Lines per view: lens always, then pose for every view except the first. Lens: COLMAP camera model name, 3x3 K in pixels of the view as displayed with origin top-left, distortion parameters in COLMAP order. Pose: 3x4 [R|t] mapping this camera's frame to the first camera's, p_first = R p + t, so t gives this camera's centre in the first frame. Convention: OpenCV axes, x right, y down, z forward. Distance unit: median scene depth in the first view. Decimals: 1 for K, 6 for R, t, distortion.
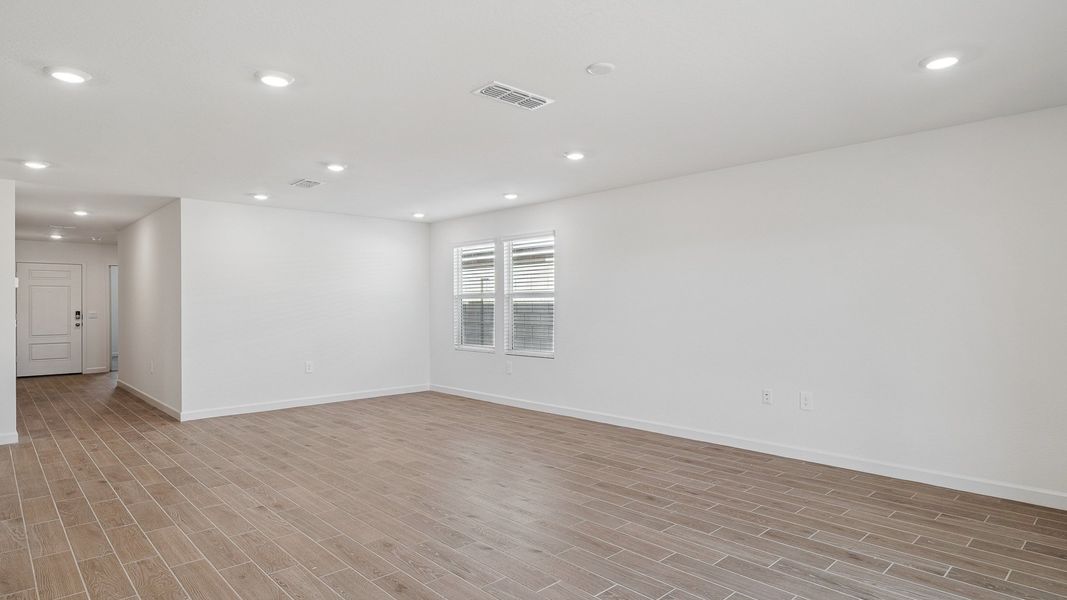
lens RADIAL K [[577.3, 0, 536.2], [0, 577.3, 305.4], [0, 0, 1]] dist [0.002652, -0.001398]
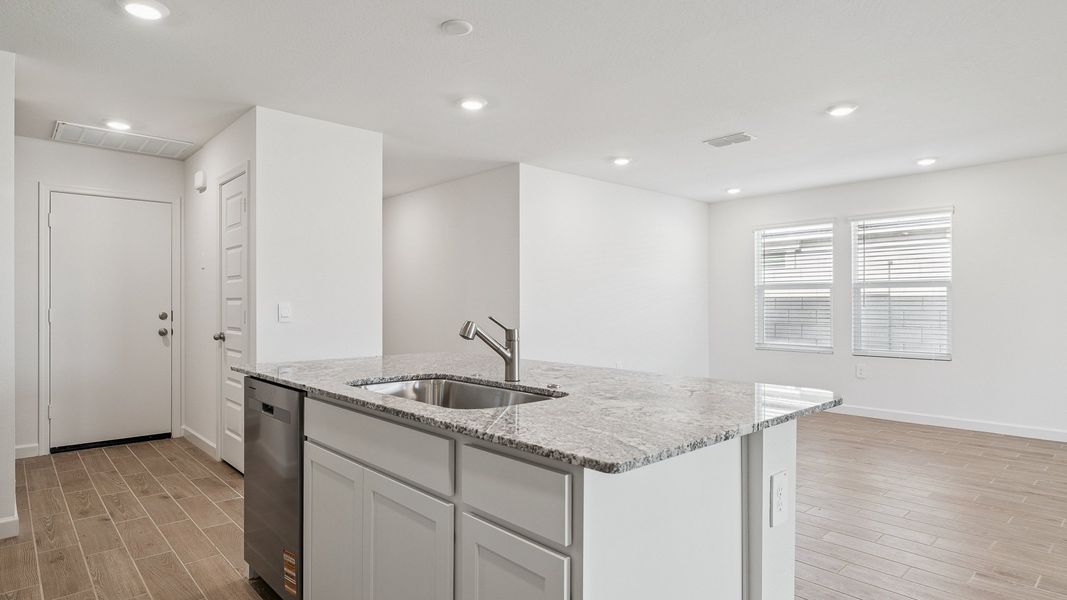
lens RADIAL K [[595.4, 0, 544.9], [0, 595.4, 303.5], [0, 0, 1]] dist [-0.002159, 0.000743]
pose [[0.999844, -0.003195, 0.017343, -0.596044], [0.003246, 0.999991, -0.002903, 0.012097], [-0.017334, 0.002958, 0.999845, 0.171736]]
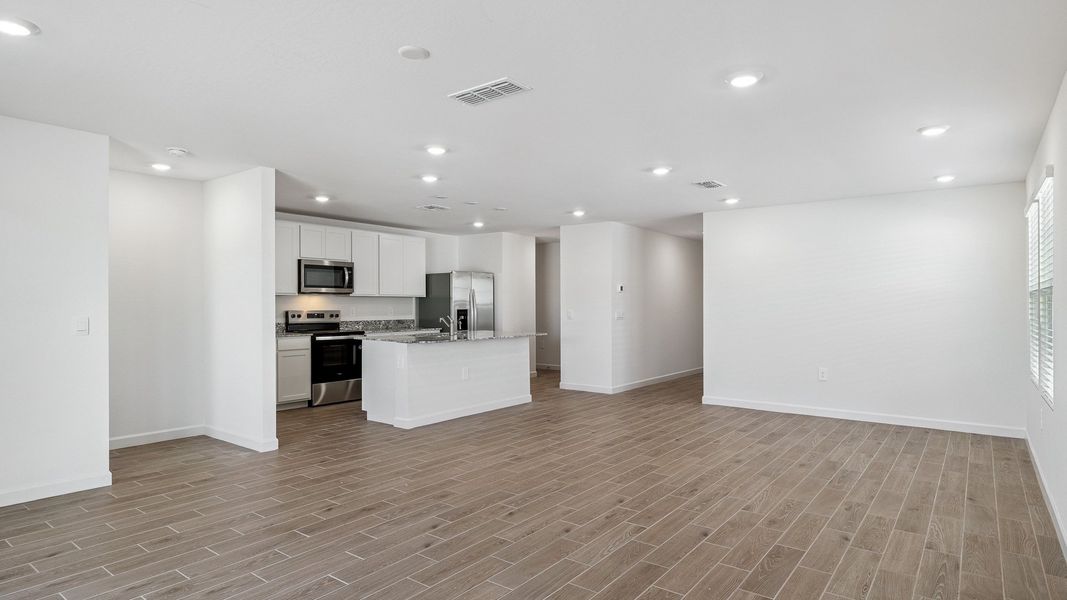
lens RADIAL K [[577.3, 0, 535.4], [0, 577.3, 305.8], [0, 0, 1]] dist [0.002652, -0.001398]
pose [[0.170217, 0.009465, -0.985361, 0.489186], [-0.007505, 0.999937, 0.008309, -0.004684], [0.985378, 0.005981, 0.170277, 0.476056]]
